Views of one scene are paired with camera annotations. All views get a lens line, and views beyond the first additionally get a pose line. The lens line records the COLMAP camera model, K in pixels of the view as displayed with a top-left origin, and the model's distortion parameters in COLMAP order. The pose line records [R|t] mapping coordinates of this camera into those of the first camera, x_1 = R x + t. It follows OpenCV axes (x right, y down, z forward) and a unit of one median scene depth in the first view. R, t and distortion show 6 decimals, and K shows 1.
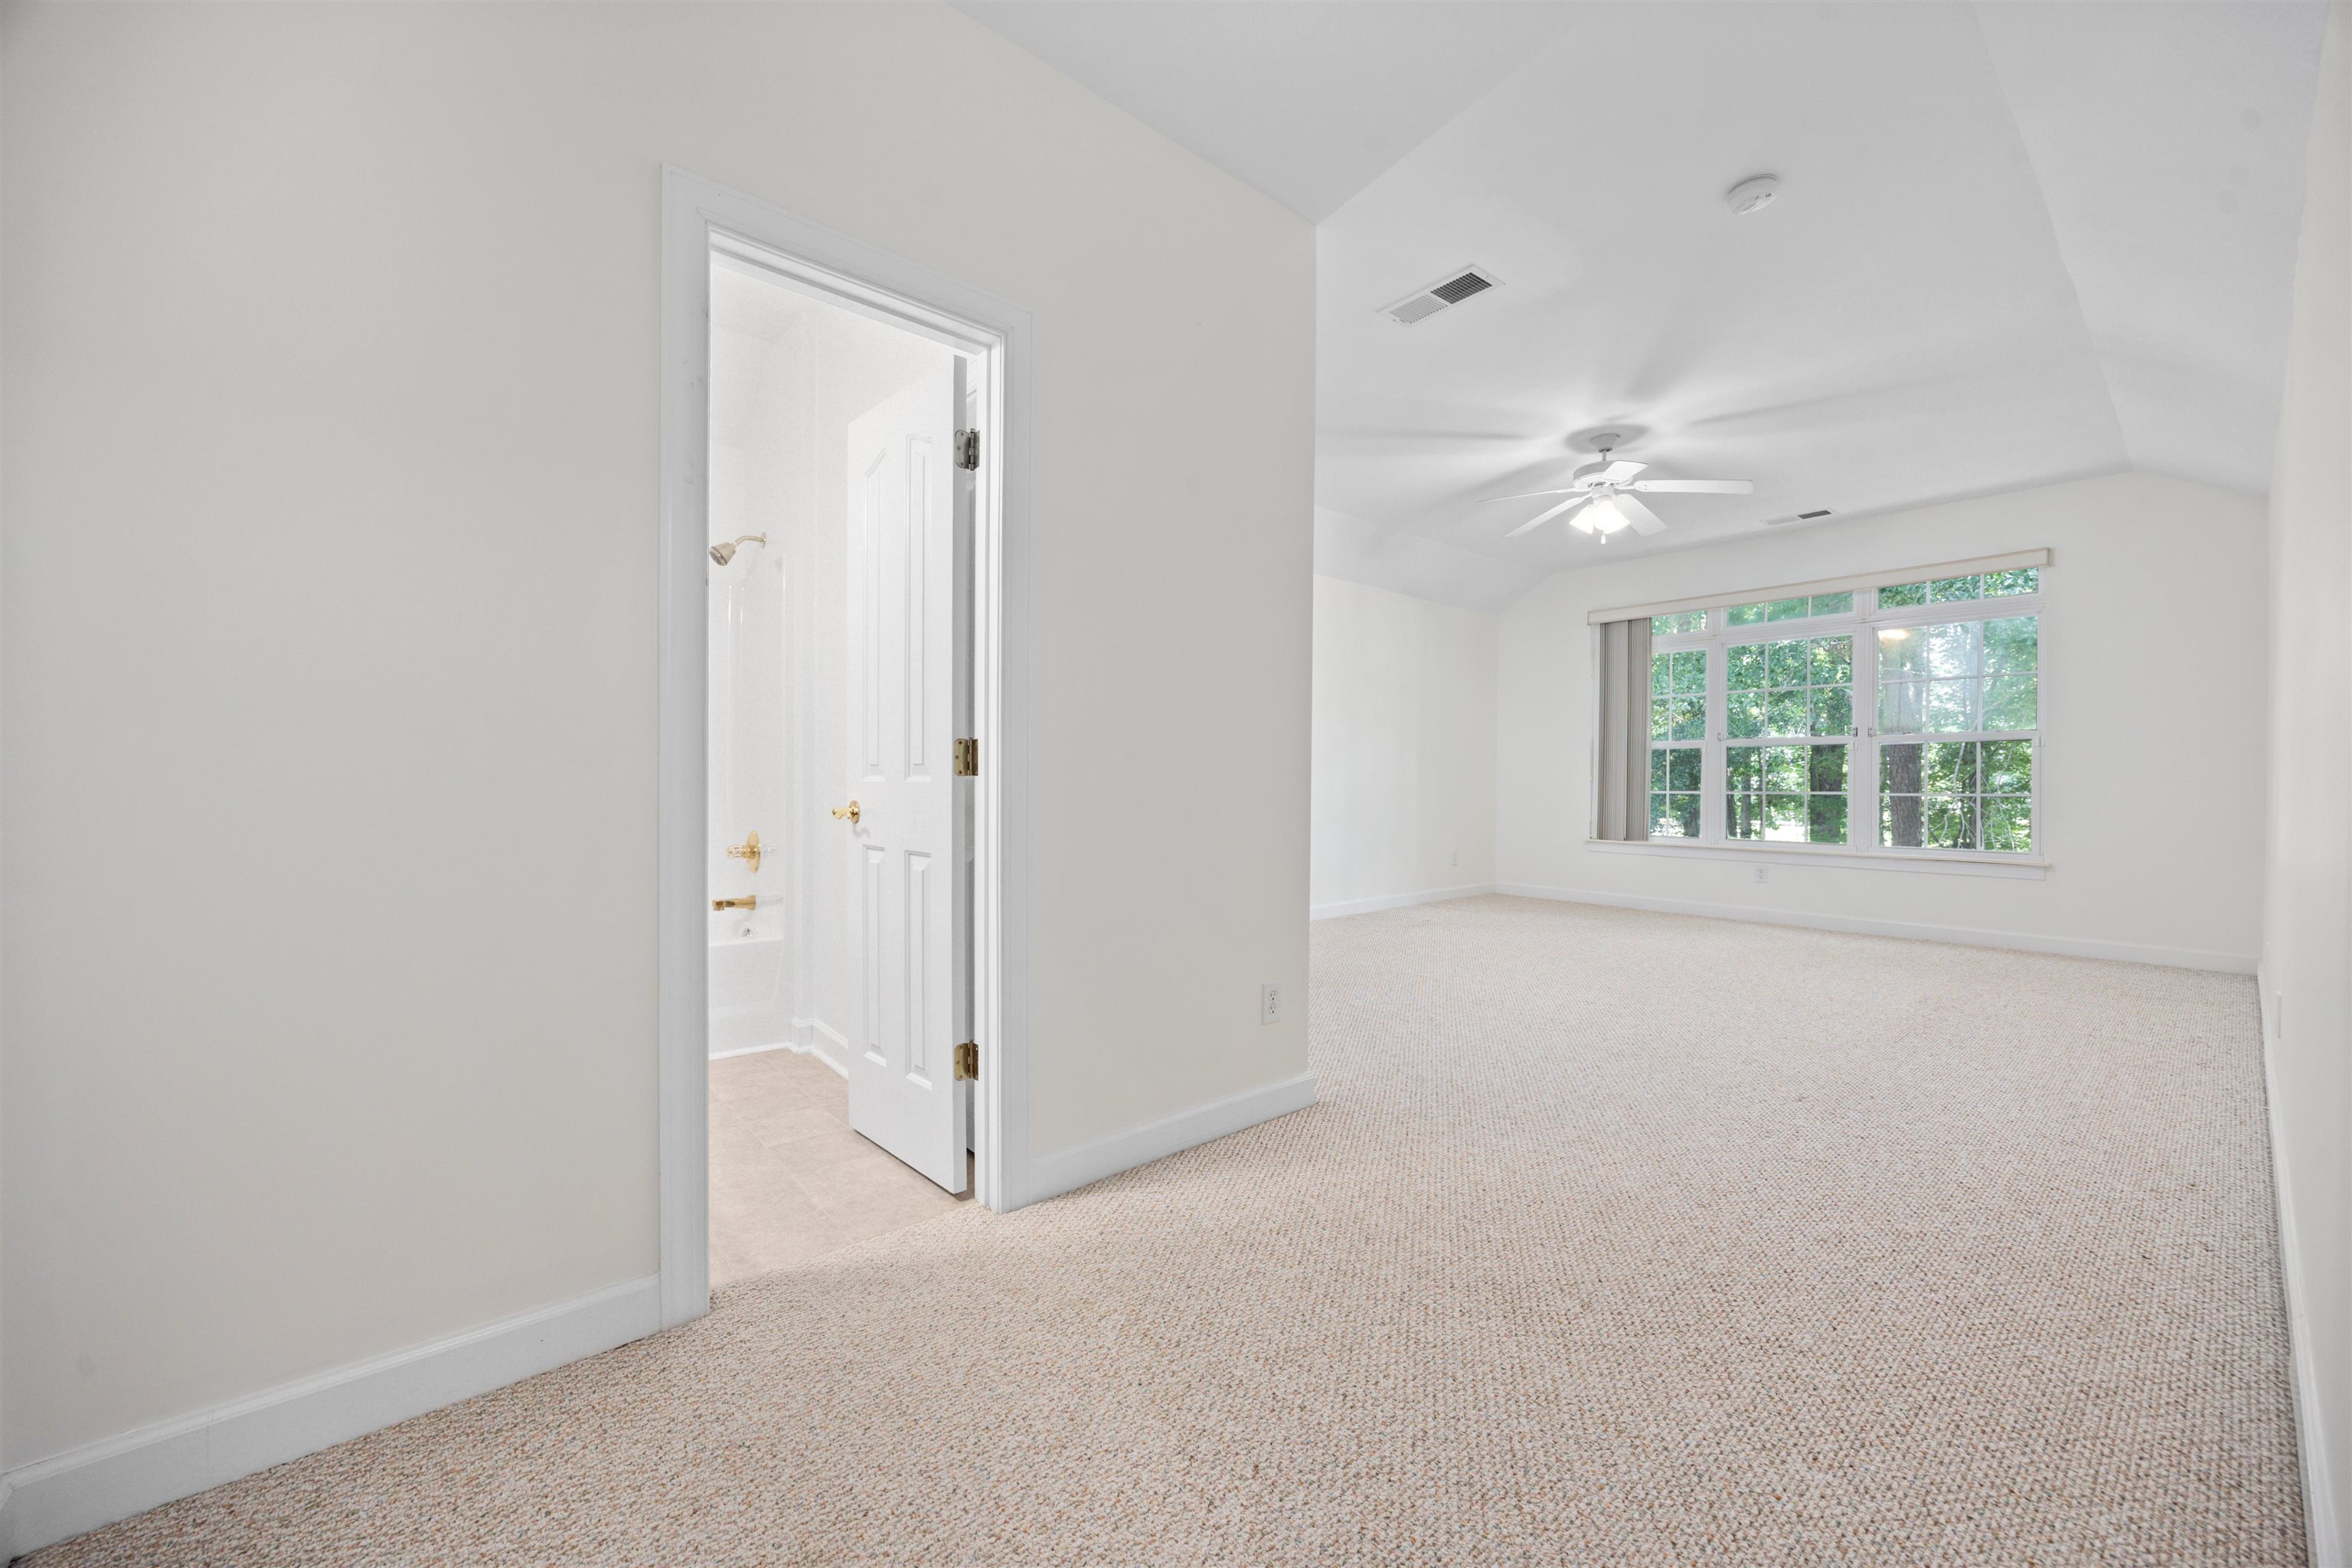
lens RADIAL K [[898.4, 0, 1178.2], [0, 898.4, 789.8], [0, 0, 1]] dist [0.002145, 0.000060]
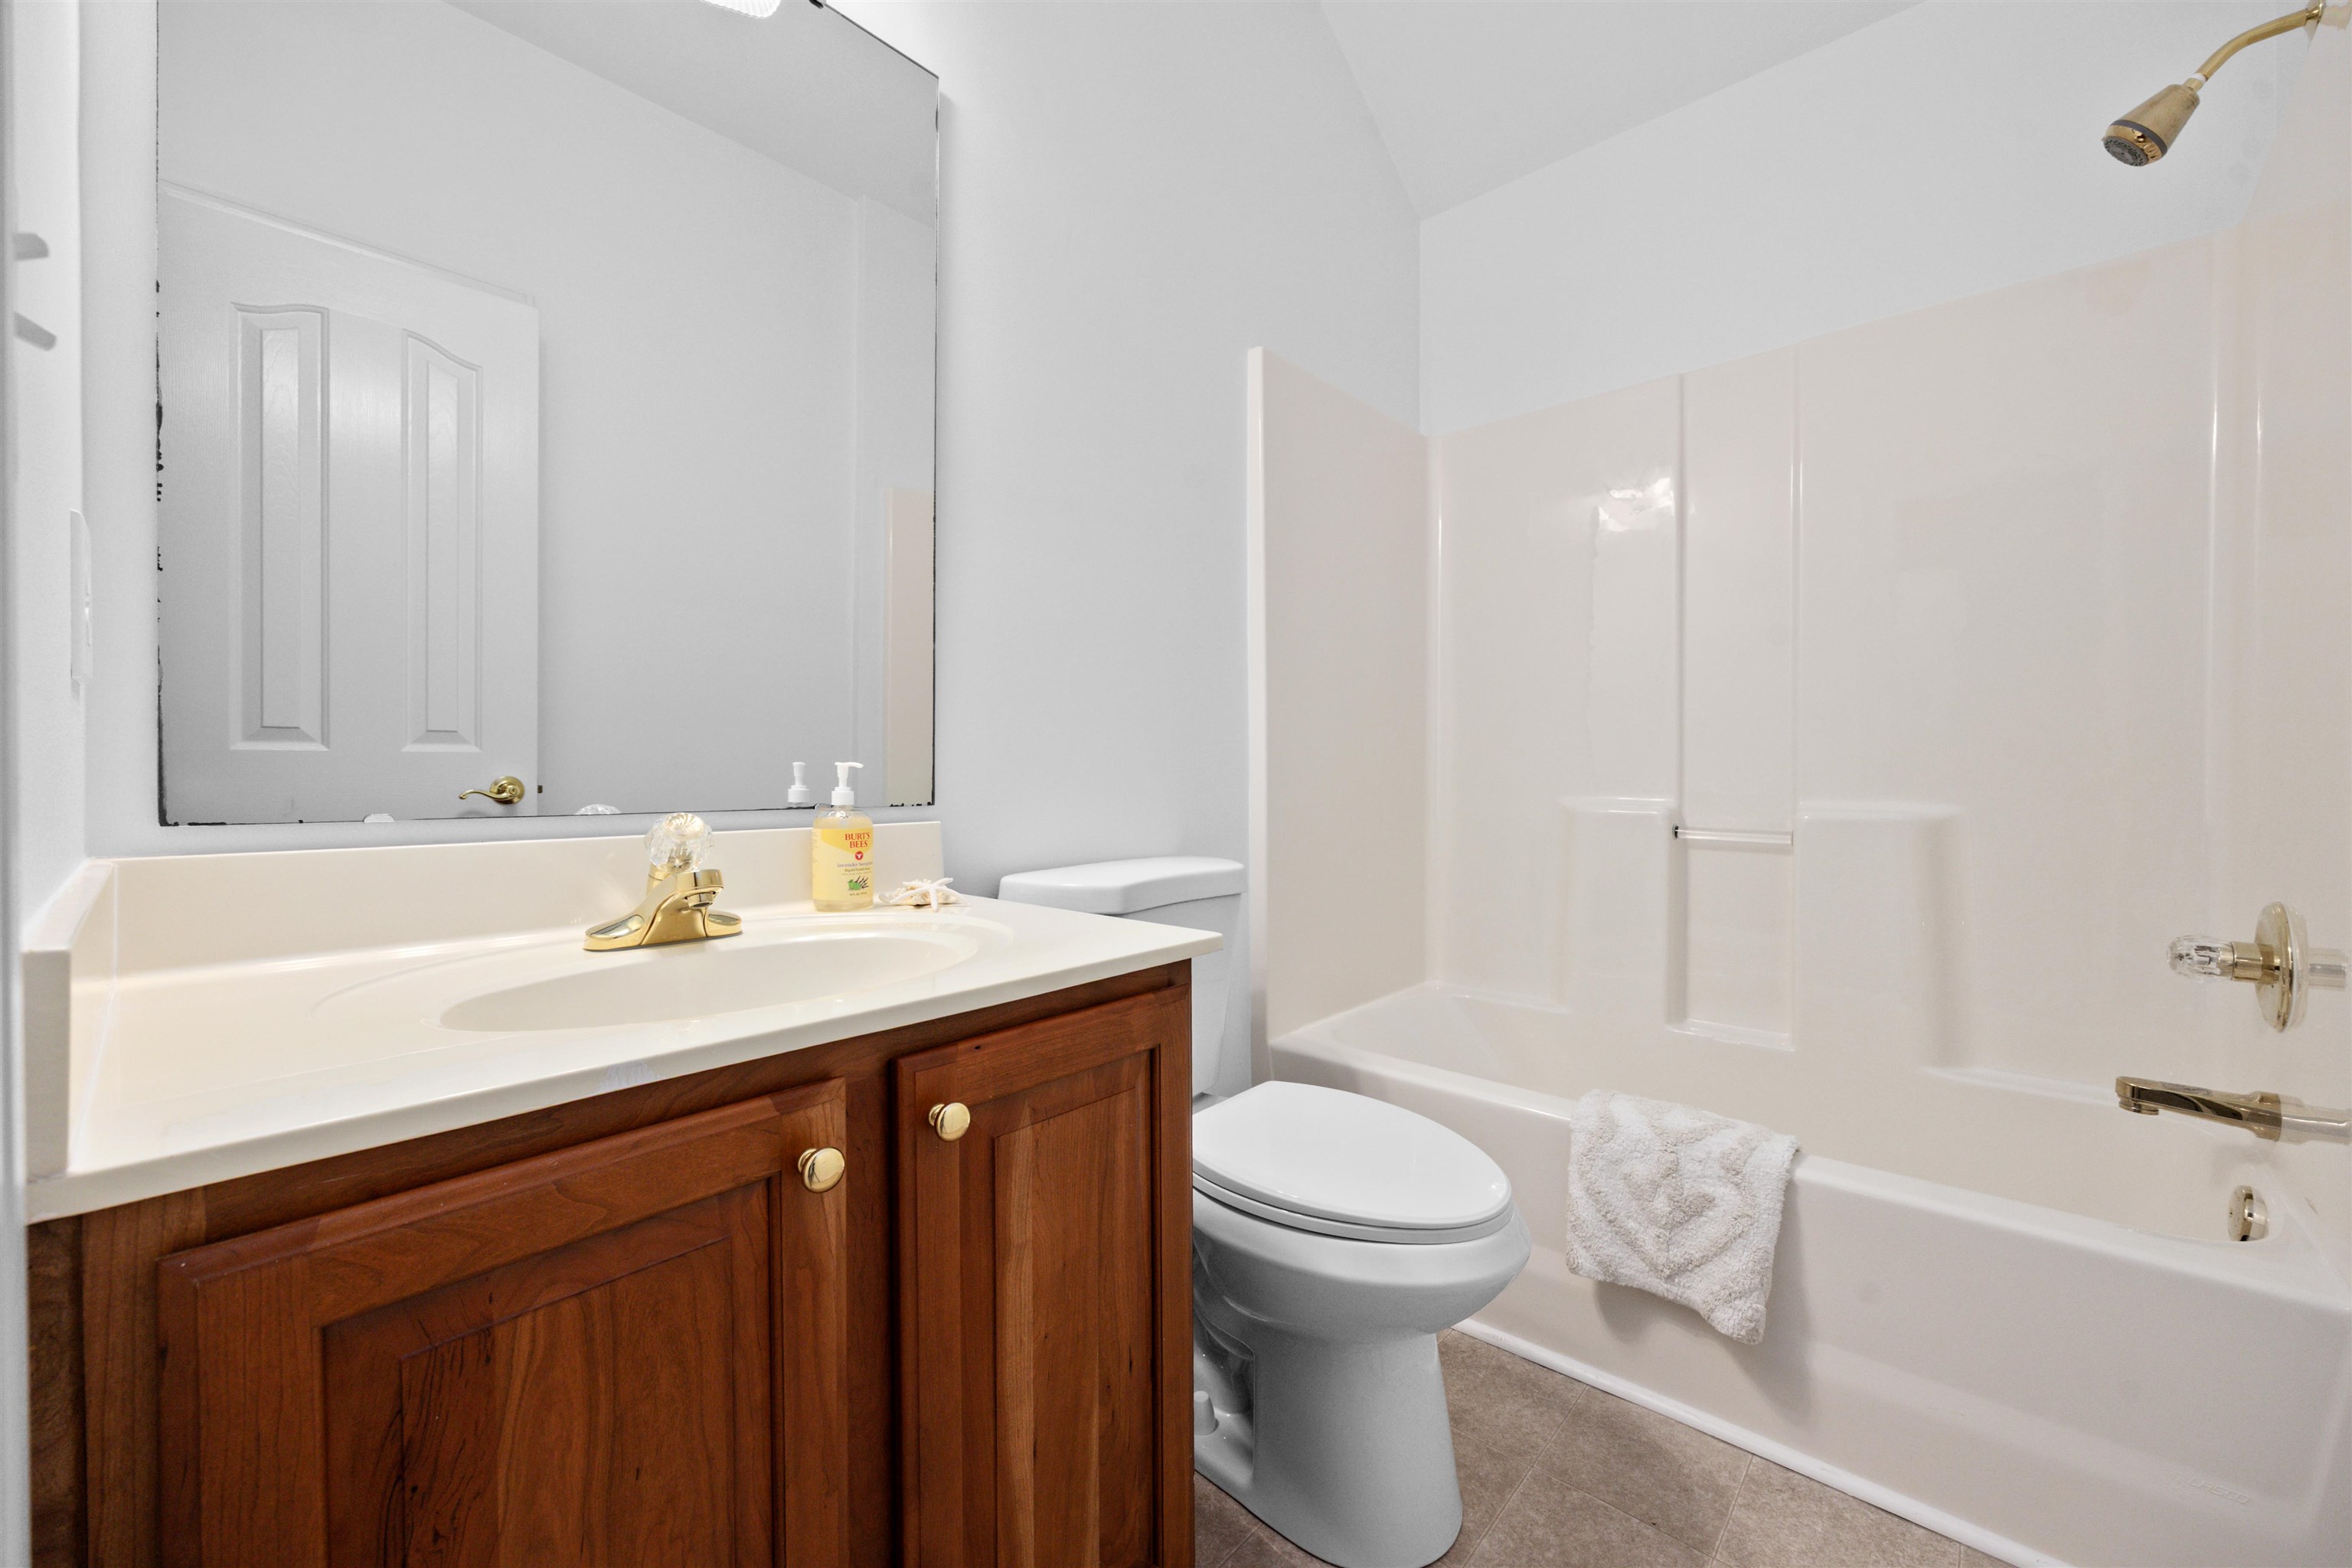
lens RADIAL K [[898.4, 0, 1181.3], [0, 898.4, 787.0], [0, 0, 1]] dist [0.002145, 0.000060]
pose [[0.131657, -0.000218, -0.991295, -0.194229], [0.000649, 1.000000, -0.000134, 0.002402], [0.991295, -0.000626, 0.131658, 0.554574]]
